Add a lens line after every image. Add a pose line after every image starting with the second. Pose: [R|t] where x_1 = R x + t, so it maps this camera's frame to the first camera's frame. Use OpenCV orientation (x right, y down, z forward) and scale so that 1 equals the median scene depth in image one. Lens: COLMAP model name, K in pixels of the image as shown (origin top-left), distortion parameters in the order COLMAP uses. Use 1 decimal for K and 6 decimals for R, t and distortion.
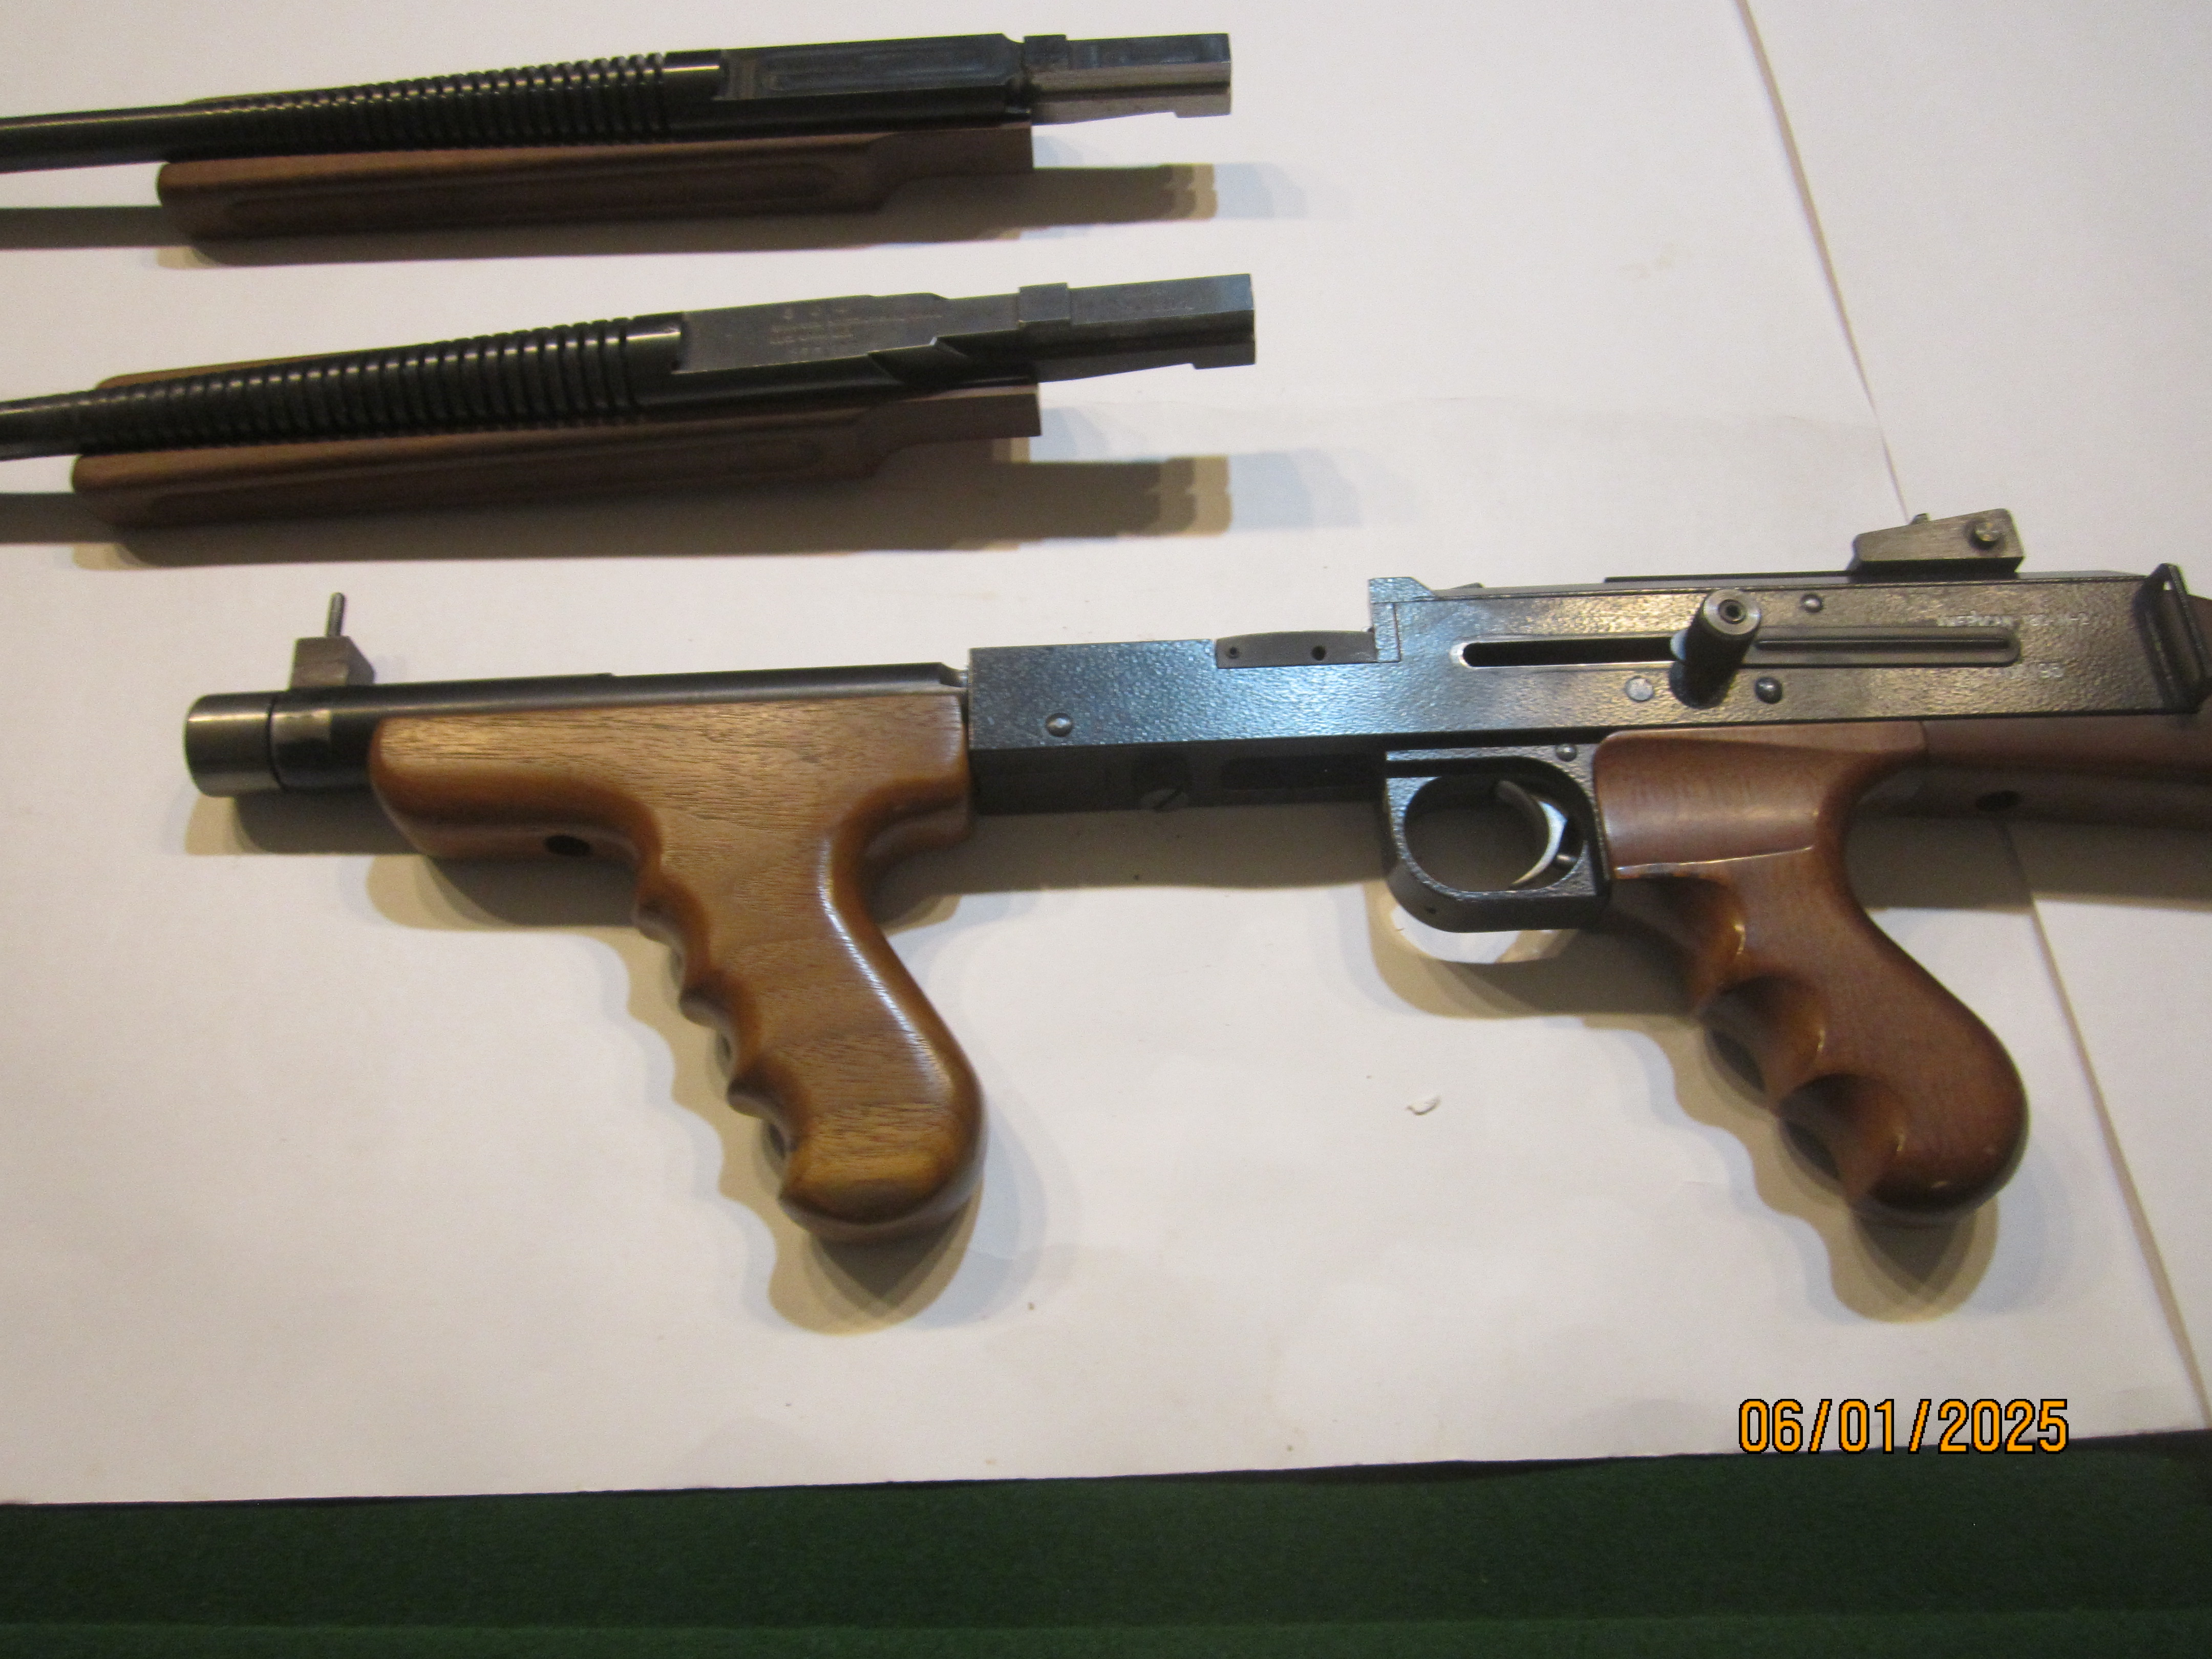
lens RADIAL K [[1779.9, 0, 1121.0], [0, 1779.9, 831.8], [0, 0, 1]] dist [-0.049255, 0.007707]
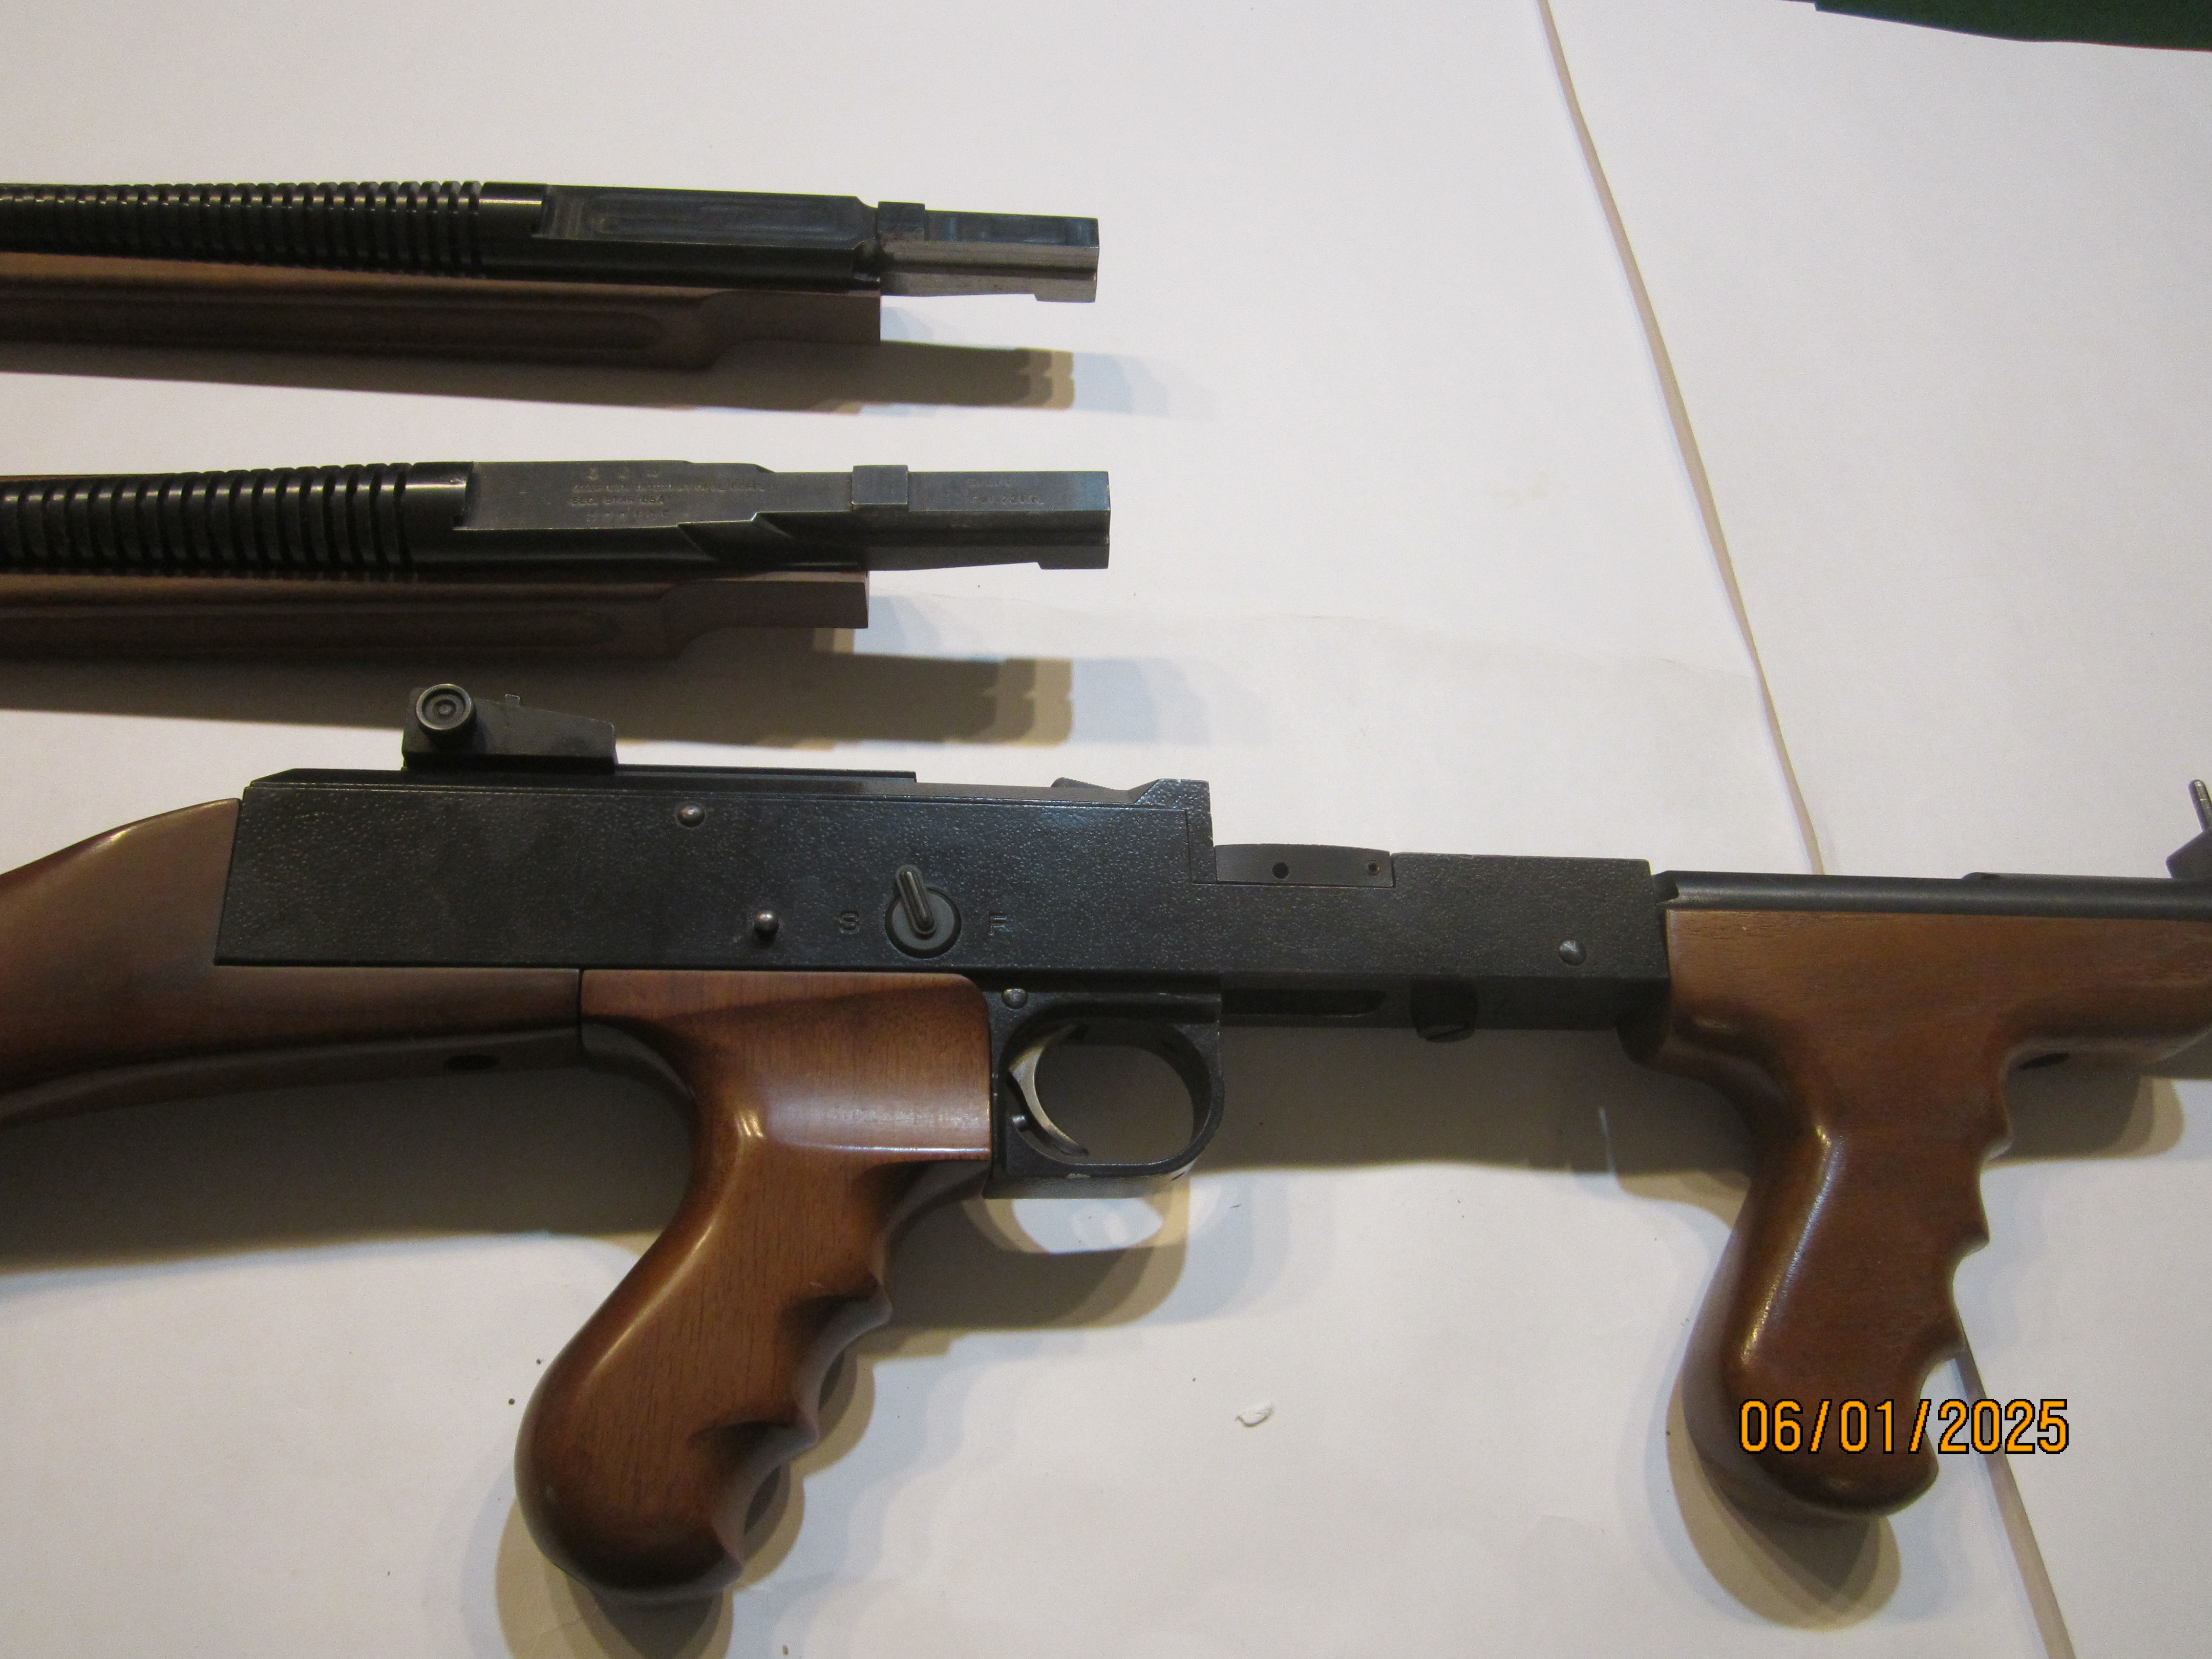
lens RADIAL K [[1779.9, 0, 1119.4], [0, 1779.9, 834.9], [0, 0, 1]] dist [-0.049255, 0.007707]
pose [[0.993420, 0.061466, 0.096635, 0.001692], [-0.051944, 0.993816, -0.098137, -0.038349], [-0.102070, 0.092472, 0.990470, 0.106190]]
